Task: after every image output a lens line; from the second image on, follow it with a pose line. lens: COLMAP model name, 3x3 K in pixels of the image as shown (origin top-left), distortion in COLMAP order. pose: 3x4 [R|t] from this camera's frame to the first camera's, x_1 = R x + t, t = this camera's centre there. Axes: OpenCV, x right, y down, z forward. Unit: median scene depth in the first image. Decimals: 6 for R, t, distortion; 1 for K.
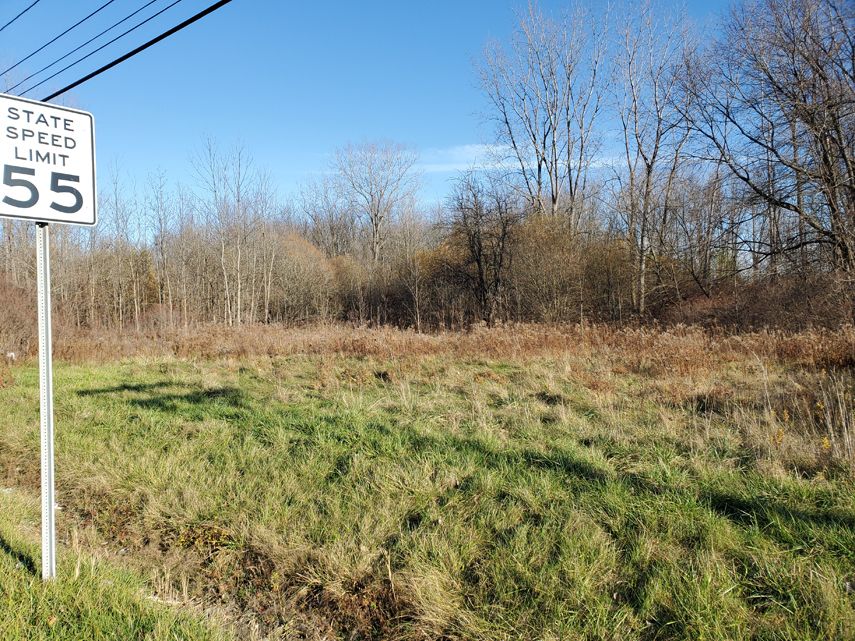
lens RADIAL K [[651.1, 0, 430.7], [0, 651.1, 327.4], [0, 0, 1]] dist [0.008223, 0.002740]
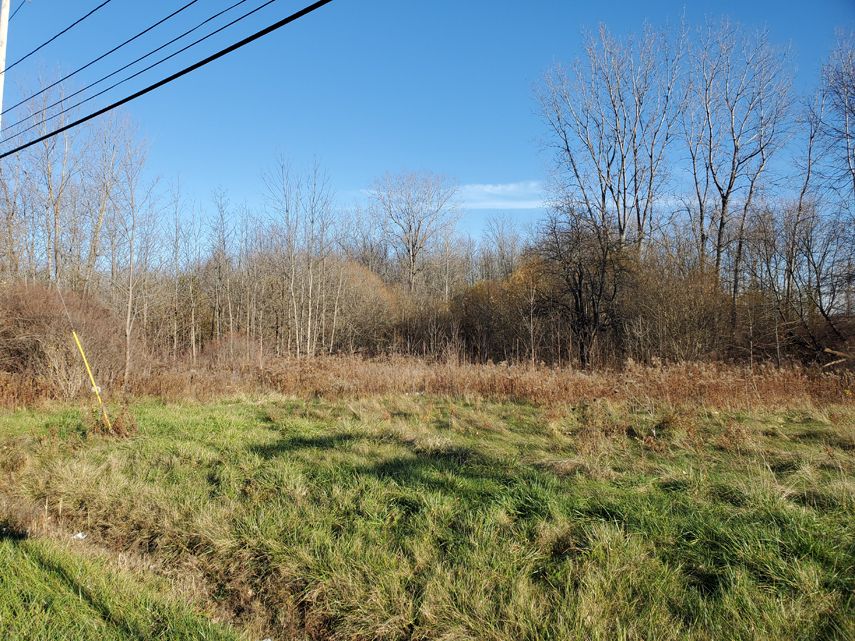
lens RADIAL K [[651.1, 0, 433.7], [0, 651.1, 323.9], [0, 0, 1]] dist [0.008223, 0.002740]
pose [[0.999789, 0.019799, -0.005479, -0.078518], [-0.020081, 0.998148, -0.057415, -0.000069], [0.004332, 0.057513, 0.998335, 0.062183]]
